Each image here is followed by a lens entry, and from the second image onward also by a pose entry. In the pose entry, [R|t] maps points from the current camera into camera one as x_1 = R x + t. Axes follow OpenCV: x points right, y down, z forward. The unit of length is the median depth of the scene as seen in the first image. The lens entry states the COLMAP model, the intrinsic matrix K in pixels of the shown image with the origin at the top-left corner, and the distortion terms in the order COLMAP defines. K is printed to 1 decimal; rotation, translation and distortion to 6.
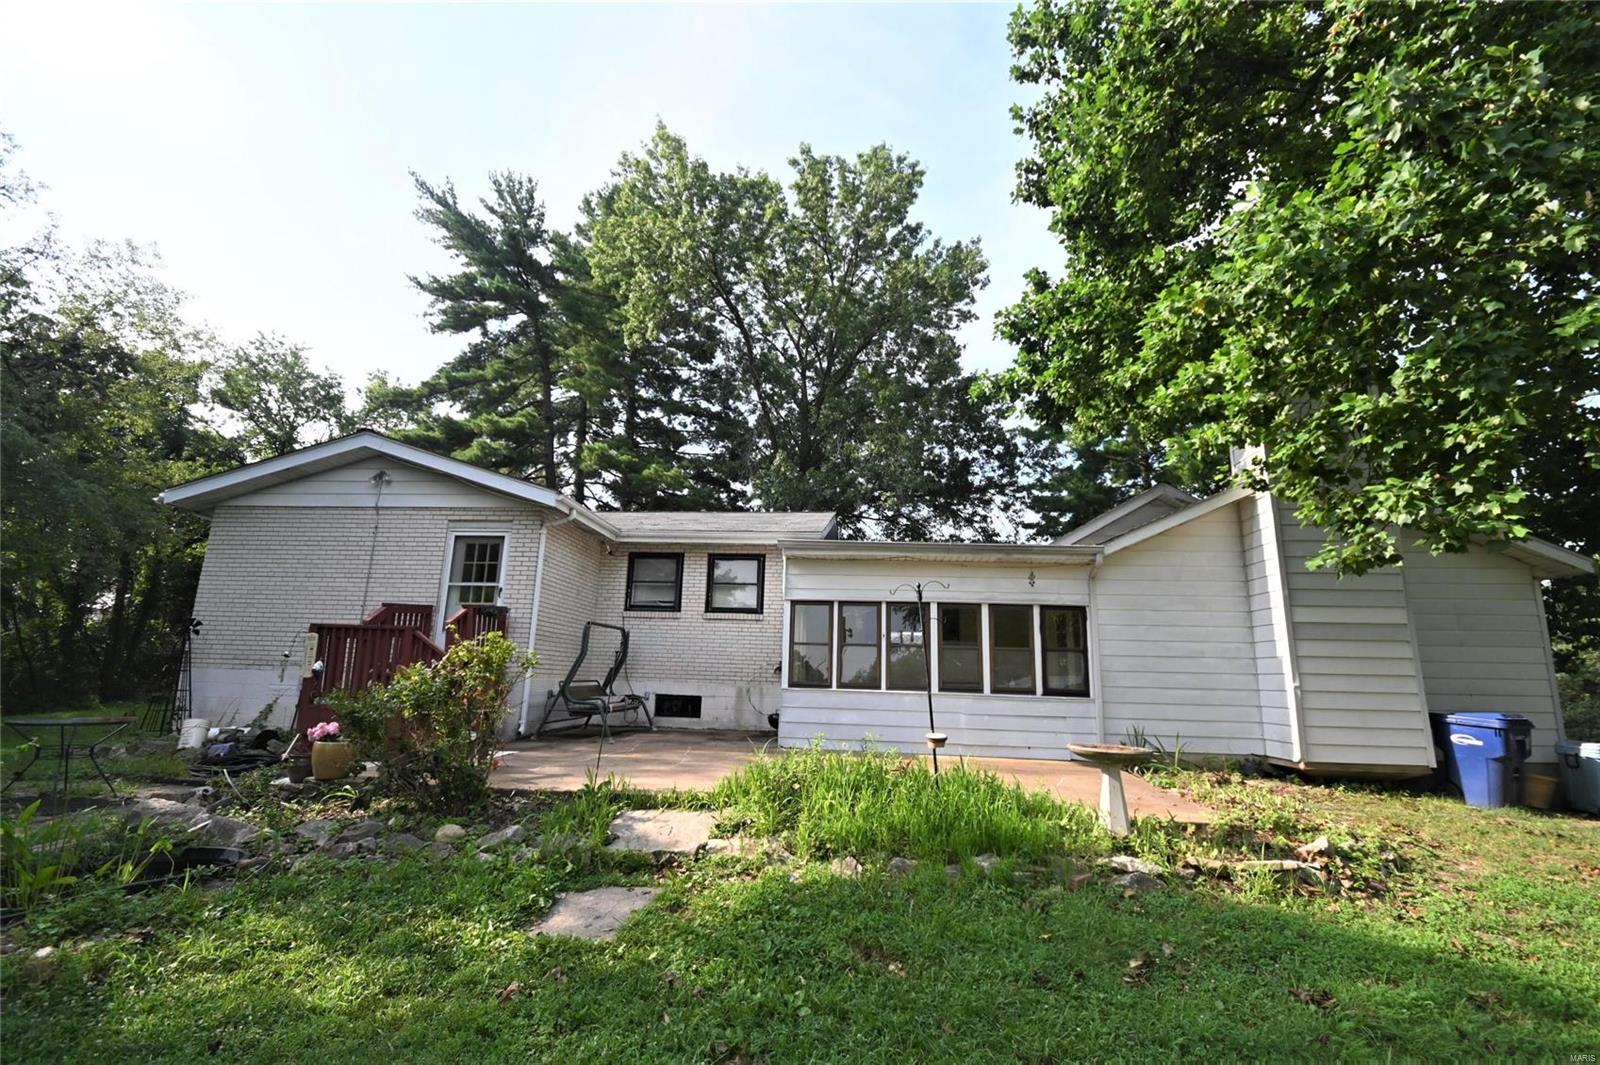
lens RADIAL K [[691.1, 0, 800.0], [0, 691.1, 532.5], [0, 0, 1]] dist [-0.002402, -0.000440]
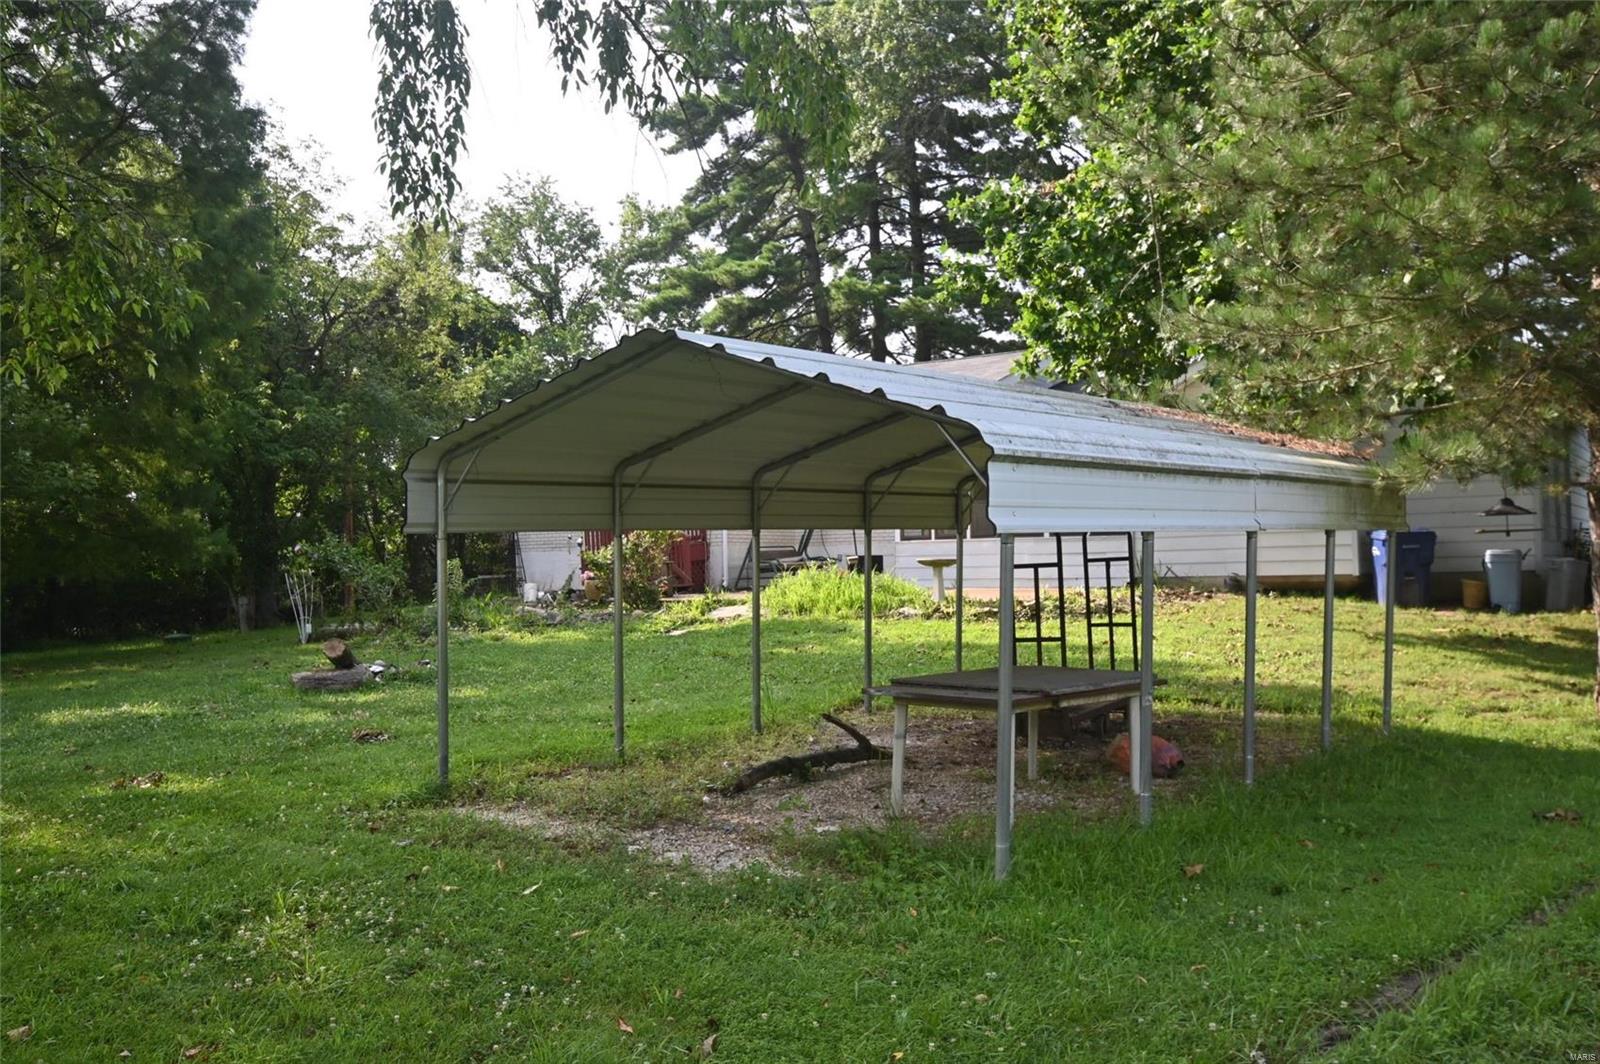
lens RADIAL K [[1388.2, 0, 800.0], [0, 1388.2, 532.0], [0, 0, 1]] dist [0.001252, 0.000065]
pose [[0.875265, -0.058810, -0.480054, 0.334187], [0.145123, 0.978777, 0.144691, -0.058365], [0.461356, -0.196310, 0.865224, -0.403489]]
